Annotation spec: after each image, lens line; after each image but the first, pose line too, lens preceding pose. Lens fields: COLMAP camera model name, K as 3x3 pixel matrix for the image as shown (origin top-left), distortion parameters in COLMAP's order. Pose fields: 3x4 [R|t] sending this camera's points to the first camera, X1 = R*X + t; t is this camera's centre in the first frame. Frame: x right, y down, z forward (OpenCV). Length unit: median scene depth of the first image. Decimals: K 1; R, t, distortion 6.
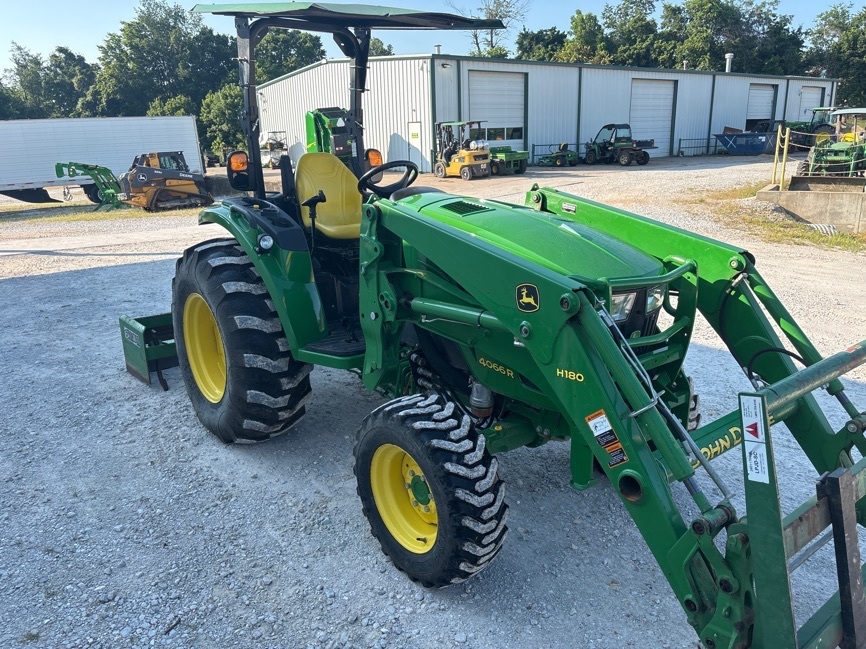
lens RADIAL K [[642.5, 0, 438.5], [0, 642.5, 353.0], [0, 0, 1]] dist [0.037138, -0.040775]
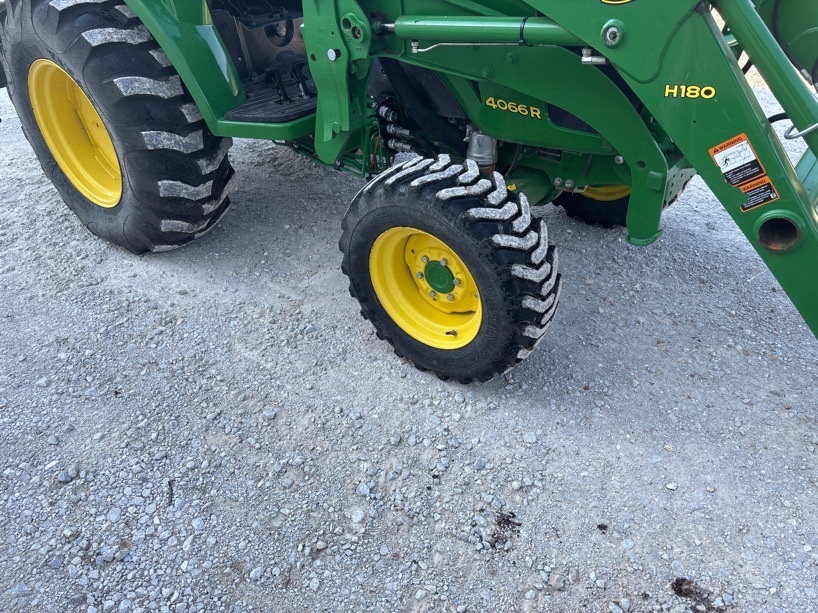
lens RADIAL K [[633.6, 0, 409.0], [0, 633.6, 306.5], [0, 0, 1]] dist [0.051493, -0.031301]
pose [[0.975945, -0.162572, 0.145263, -0.173868], [0.115006, 0.949946, 0.290475, 0.013336], [-0.185215, -0.266781, 0.945792, 0.231795]]
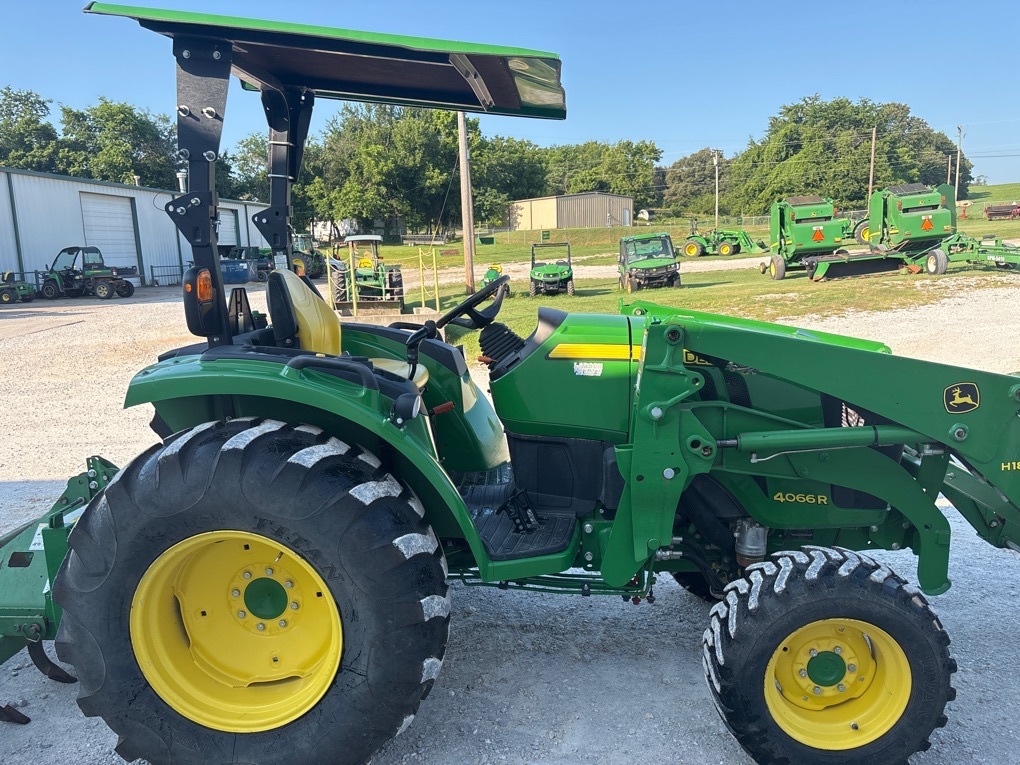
lens RADIAL K [[756.8, 0, 516.5], [0, 756.8, 416.0], [0, 0, 1]] dist [0.037138, -0.040775]
pose [[0.663403, -0.150186, 0.733035, -0.861918], [0.241938, 0.970081, -0.020204, -0.150420], [-0.708069, 0.190752, 0.679891, 0.545234]]
